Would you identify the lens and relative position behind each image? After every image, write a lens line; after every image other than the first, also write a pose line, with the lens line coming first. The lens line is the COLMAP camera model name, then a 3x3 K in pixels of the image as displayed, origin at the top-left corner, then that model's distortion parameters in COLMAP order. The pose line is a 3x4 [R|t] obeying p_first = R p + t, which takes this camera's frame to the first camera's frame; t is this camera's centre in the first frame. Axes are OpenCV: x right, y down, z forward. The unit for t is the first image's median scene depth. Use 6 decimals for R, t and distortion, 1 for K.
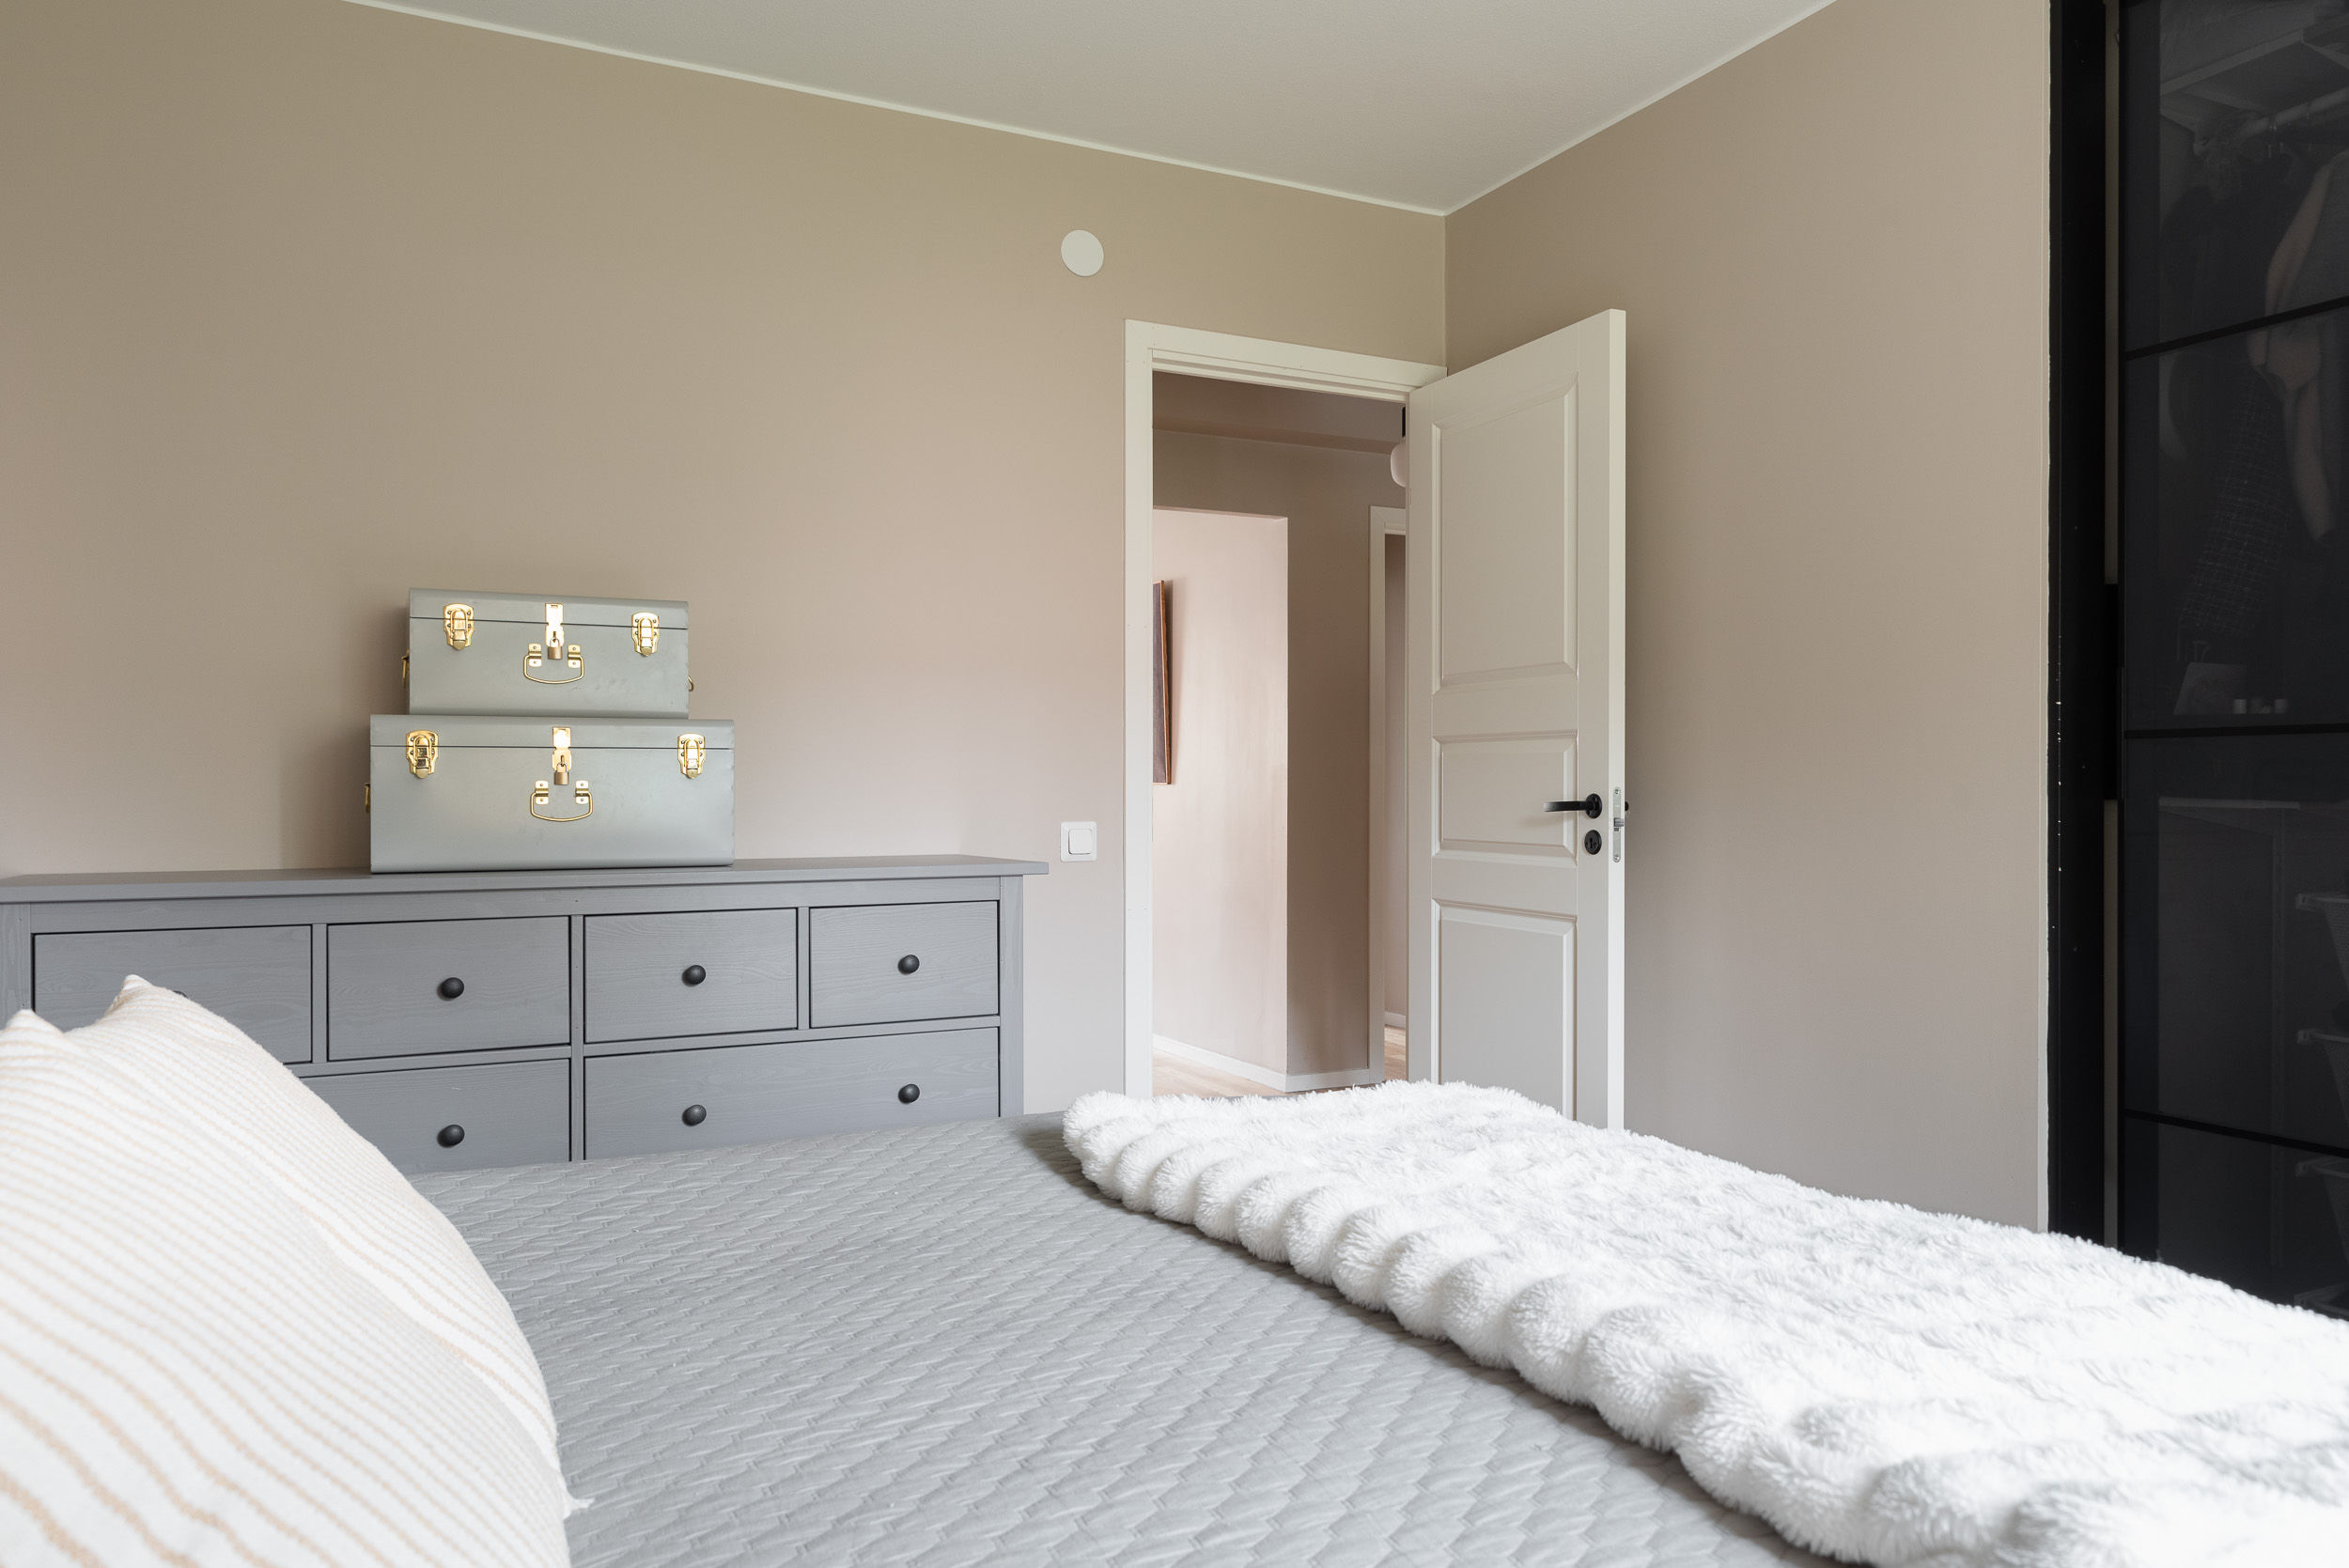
lens RADIAL K [[1558.6, 0, 1174.5], [0, 1558.6, 784.0], [0, 0, 1]] dist [0.003308, 0.001523]
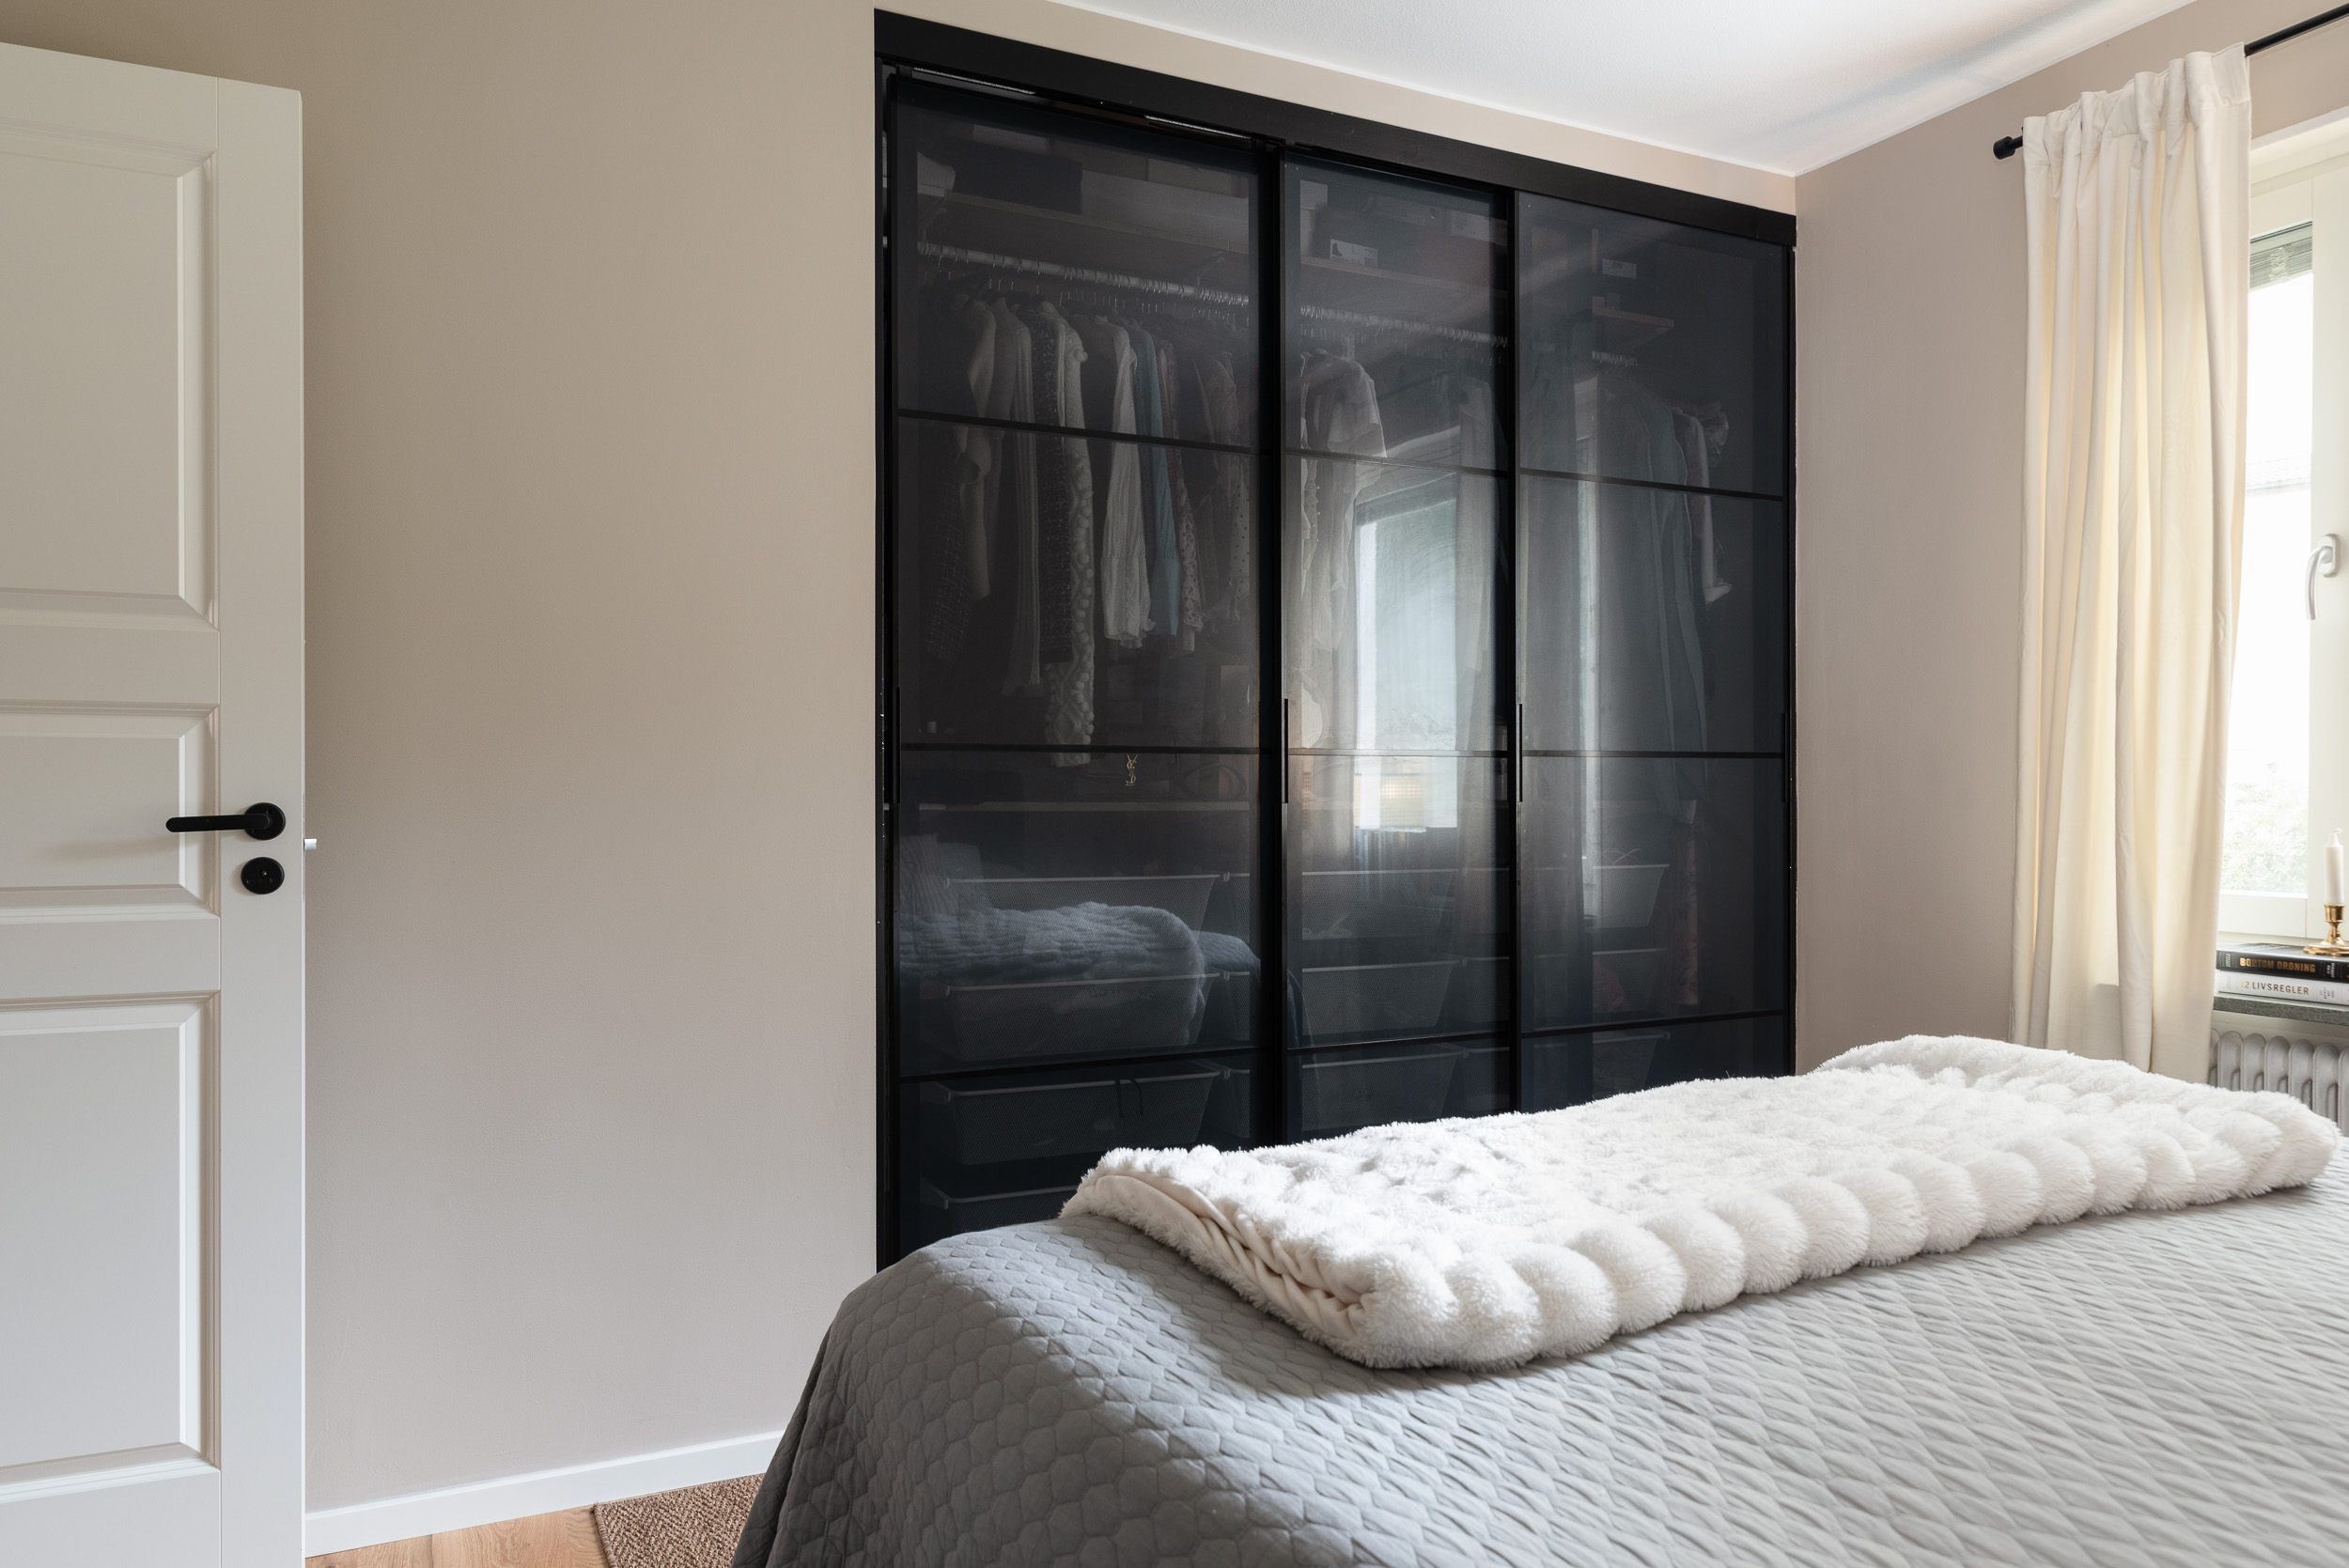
lens RADIAL K [[1558.6, 0, 1174.5], [0, 1558.6, 784.0], [0, 0, 1]] dist [0.003308, 0.001523]
pose [[0.006951, 0.009376, 0.999932, -0.391923], [0.000828, 0.999956, -0.009382, 0.004873], [-0.999976, 0.000894, 0.006942, 0.603428]]
